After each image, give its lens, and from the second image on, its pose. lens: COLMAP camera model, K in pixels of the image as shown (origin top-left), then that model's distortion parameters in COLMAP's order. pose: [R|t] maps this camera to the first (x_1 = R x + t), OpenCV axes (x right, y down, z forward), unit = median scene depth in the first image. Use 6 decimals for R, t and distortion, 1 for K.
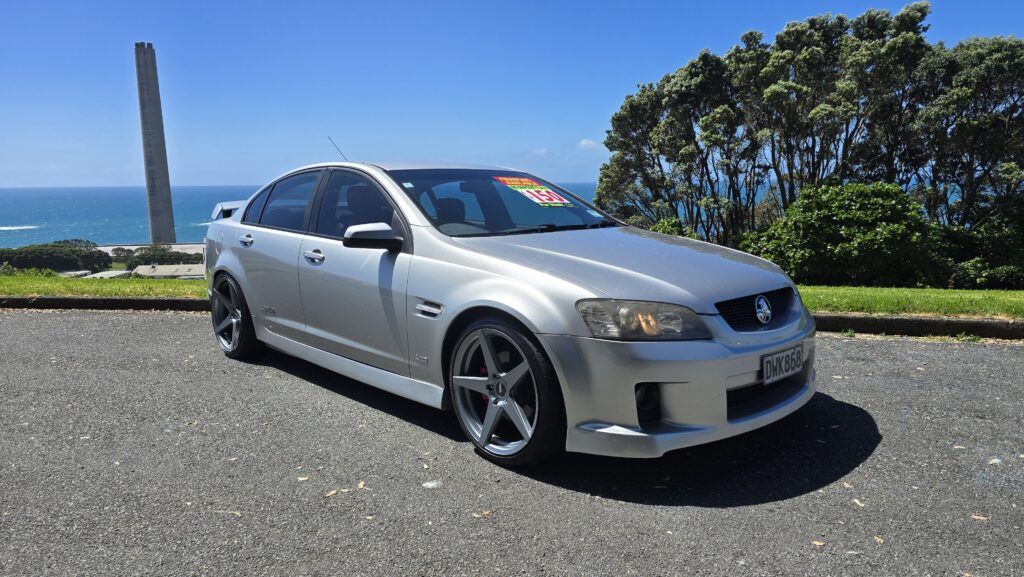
lens RADIAL K [[667.3, 0, 512.0], [0, 667.3, 288.5], [0, 0, 1]] dist [0.002574, 0.000588]
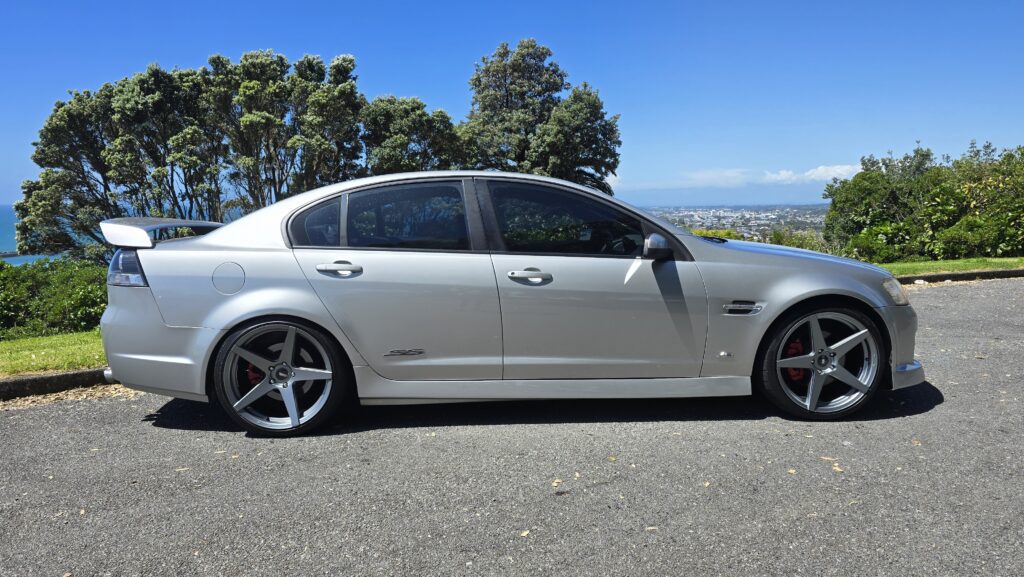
lens RADIAL K [[667.3, 0, 512.0], [0, 667.3, 288.5], [0, 0, 1]] dist [0.002574, 0.000588]
pose [[0.650477, -0.074980, 0.755816, -0.128358], [0.106900, 0.994248, 0.006633, -0.005054], [-0.751966, 0.076482, 0.654750, 0.058578]]
